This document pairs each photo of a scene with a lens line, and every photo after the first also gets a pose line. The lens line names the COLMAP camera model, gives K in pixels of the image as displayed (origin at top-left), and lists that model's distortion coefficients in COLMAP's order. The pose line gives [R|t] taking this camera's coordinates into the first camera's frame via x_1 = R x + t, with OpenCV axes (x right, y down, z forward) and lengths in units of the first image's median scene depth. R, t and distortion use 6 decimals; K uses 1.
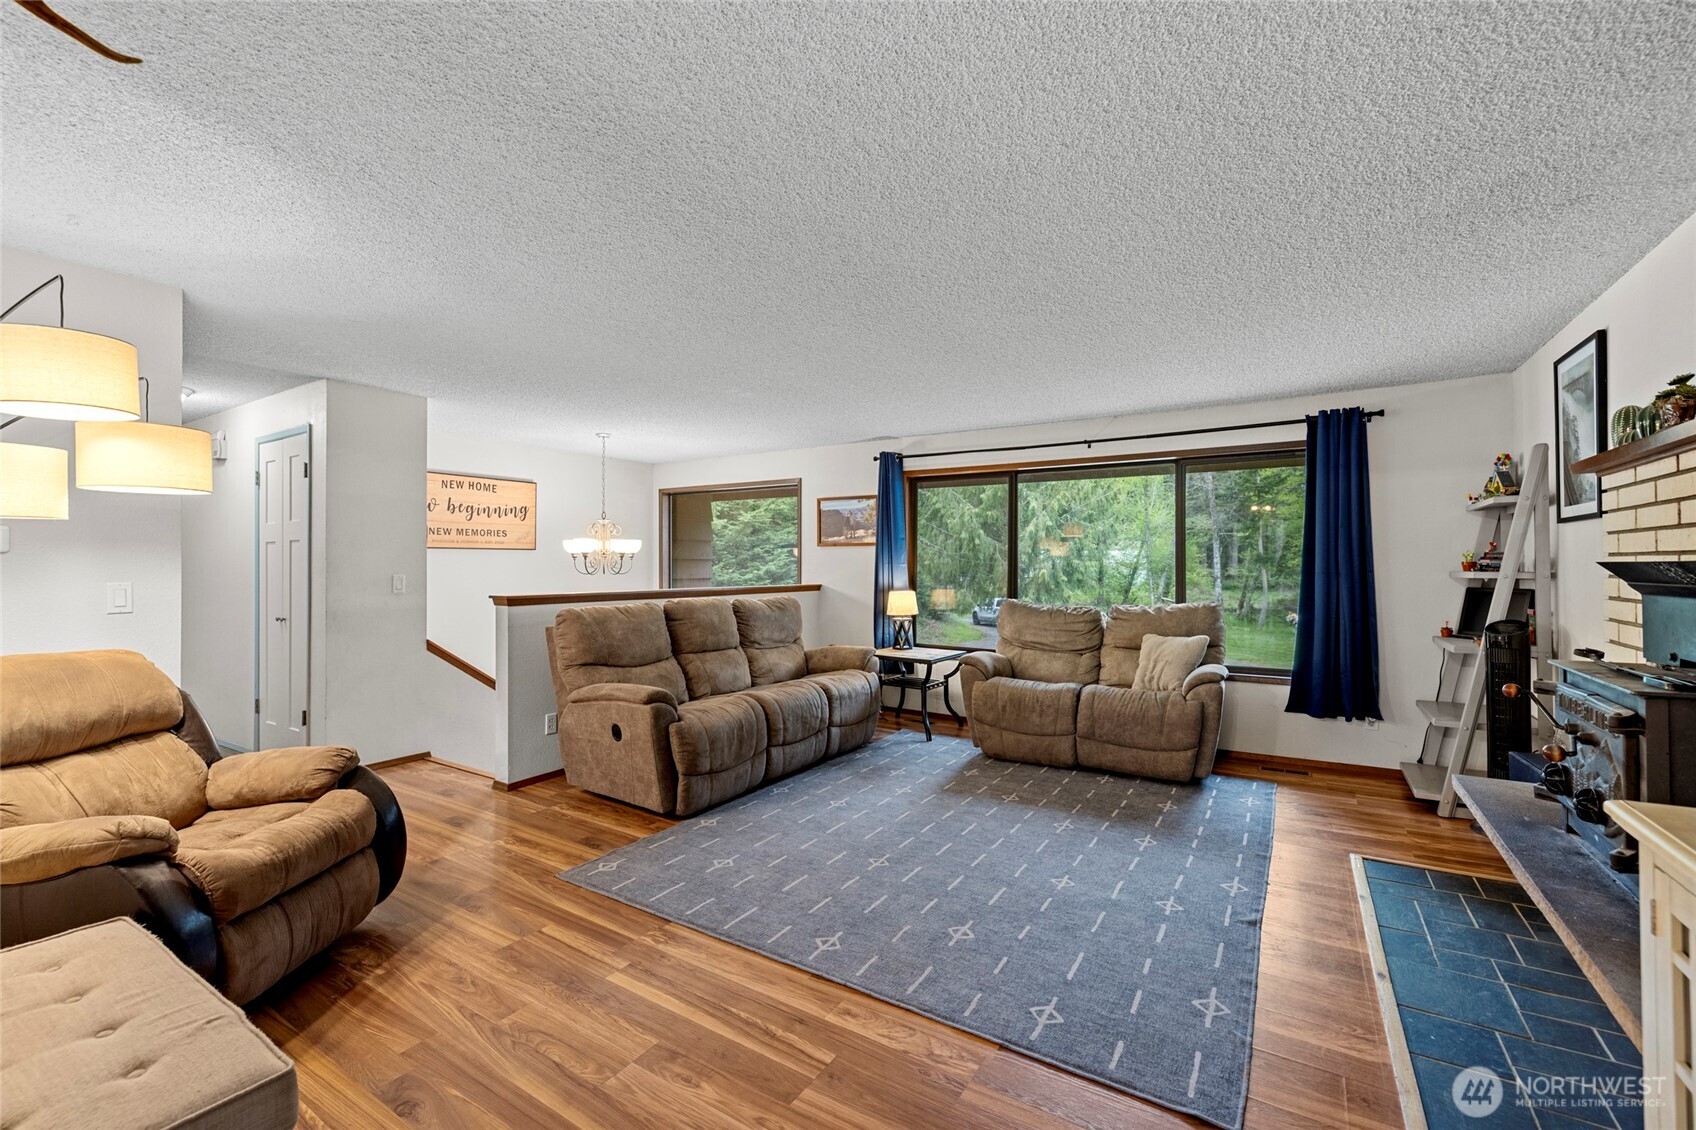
lens RADIAL K [[711.8, 0, 845.7], [0, 711.8, 563.8], [0, 0, 1]] dist [0.000427, 0.000289]
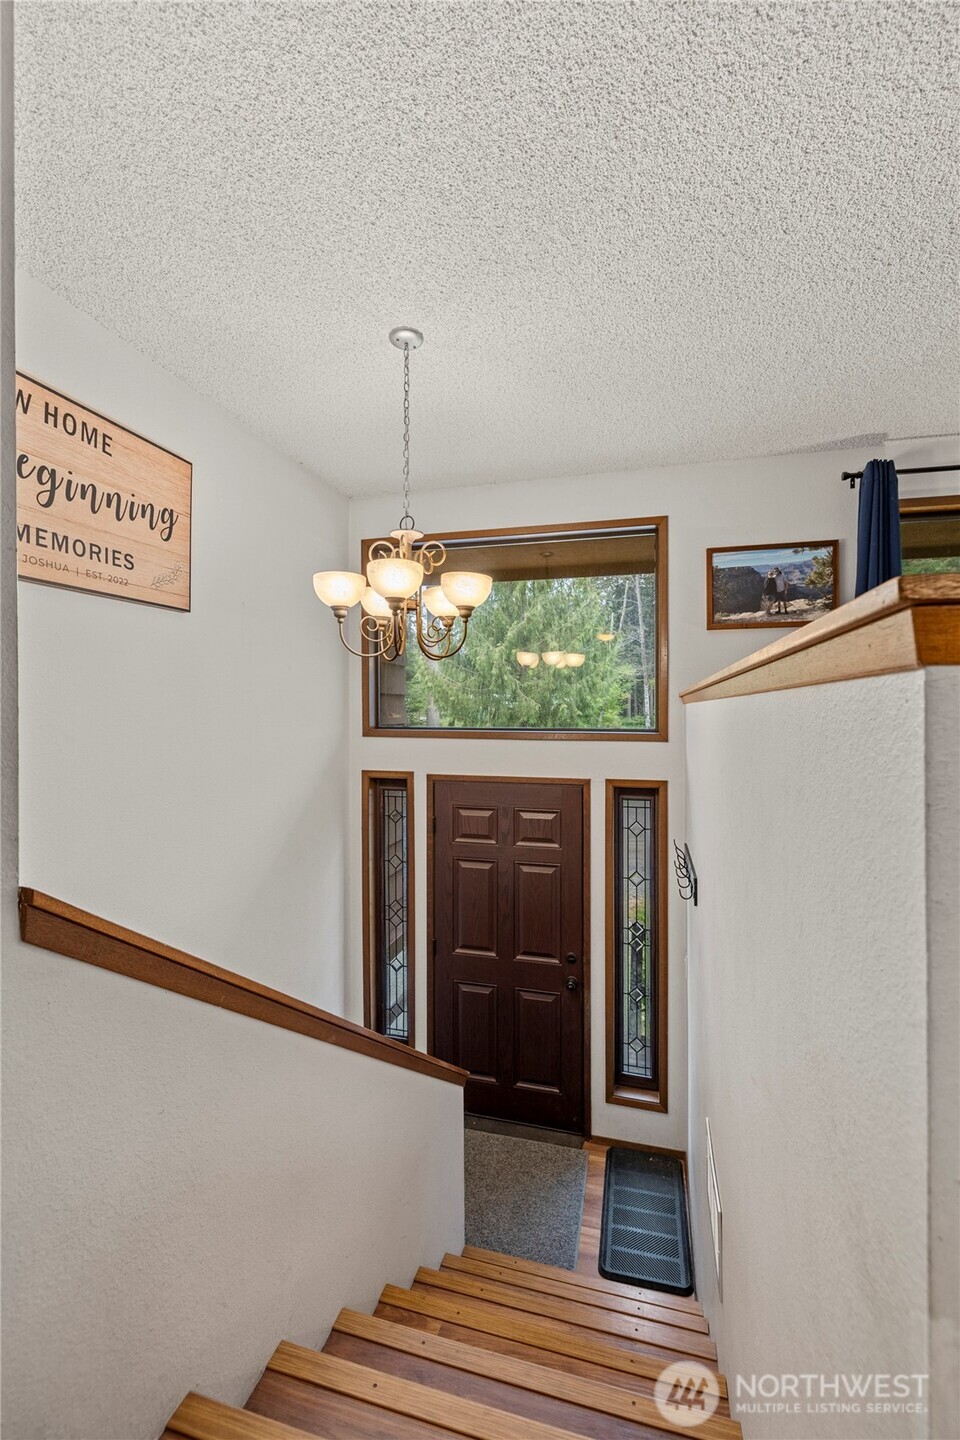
lens RADIAL K [[597.7, 0, 482.3], [0, 597.7, 706.4], [0, 0, 1]] dist [0.000769, -0.000174]
pose [[0.957711, 0.000320, 0.287731, -0.525772], [-0.000123, 1.000000, -0.000701, 0.058638], [-0.287731, 0.000636, 0.957711, 0.833419]]
